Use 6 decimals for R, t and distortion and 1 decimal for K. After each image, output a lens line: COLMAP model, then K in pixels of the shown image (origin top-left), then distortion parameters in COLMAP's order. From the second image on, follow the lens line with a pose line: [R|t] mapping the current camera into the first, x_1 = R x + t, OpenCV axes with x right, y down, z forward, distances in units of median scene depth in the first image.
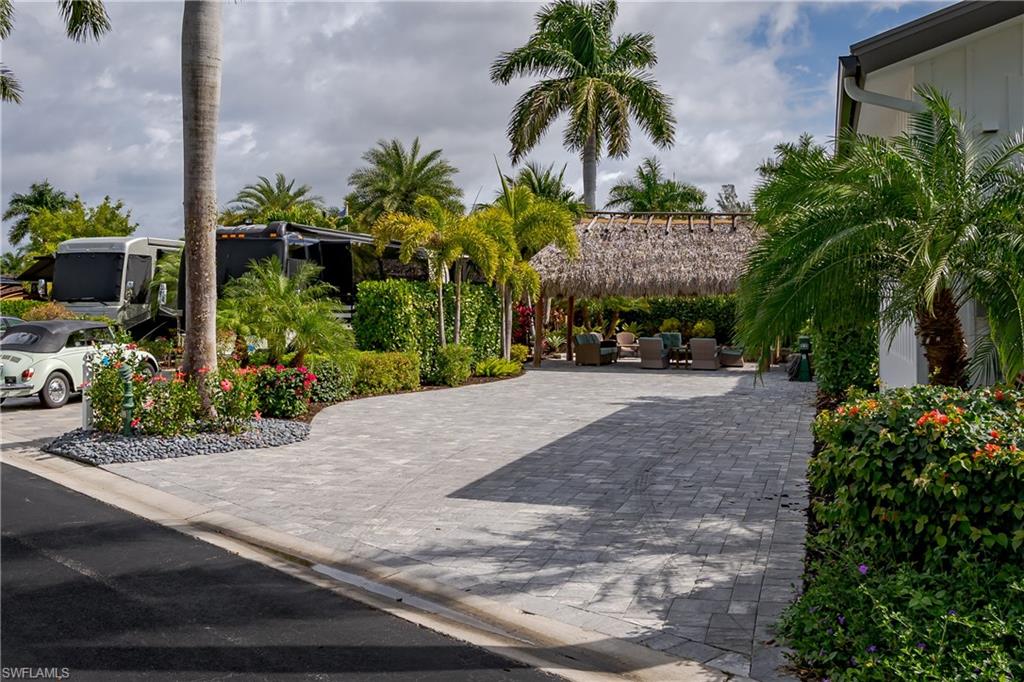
lens RADIAL K [[922.6, 0, 502.3], [0, 922.6, 300.1], [0, 0, 1]] dist [0.006953, 0.006646]
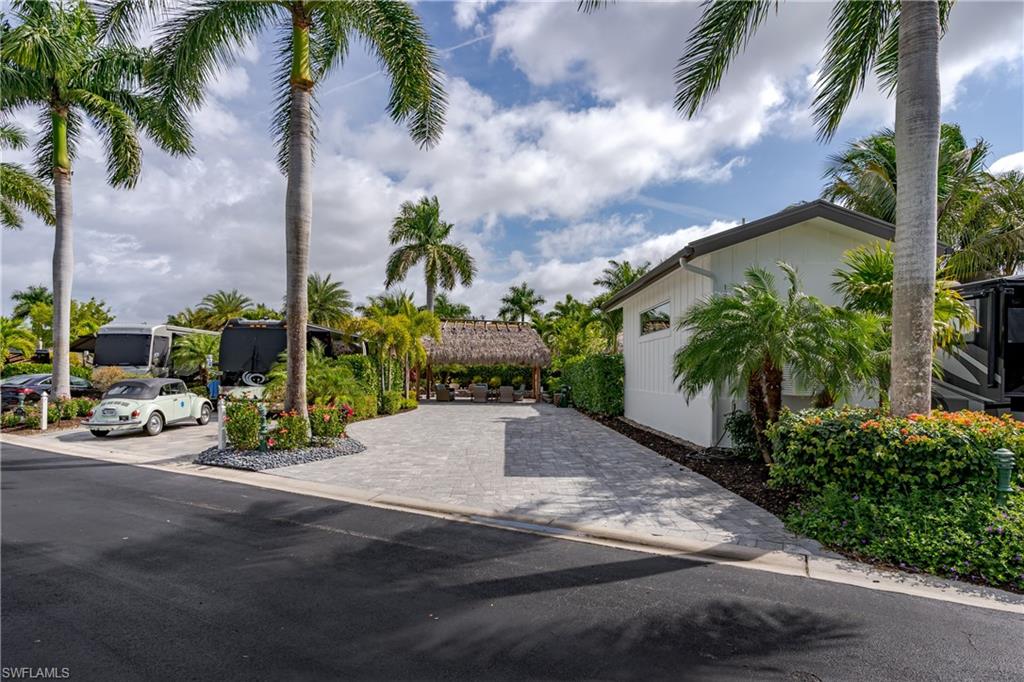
lens RADIAL K [[489.2, 0, 497.2], [0, 489.2, 377.3], [0, 0, 1]] dist [0.002835, -0.000730]
pose [[0.951403, -0.002608, 0.307937, -0.113119], [-0.004518, 0.999738, 0.022426, -0.000134], [-0.307915, -0.022728, 0.951142, 0.032036]]
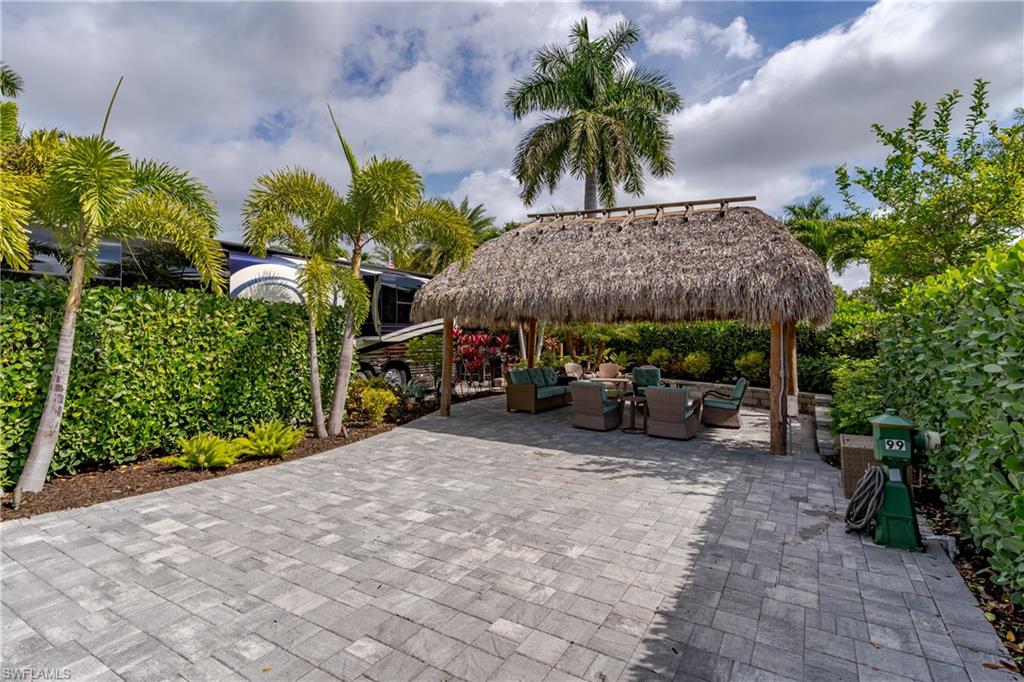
lens RADIAL K [[489.2, 0, 517.4], [0, 489.2, 313.7], [0, 0, 1]] dist [0.002835, -0.000730]
pose [[0.977988, -0.002762, -0.208644, 0.183877], [-0.004491, 0.999402, -0.034281, 0.004065], [0.208614, 0.034464, 0.977391, 0.642581]]
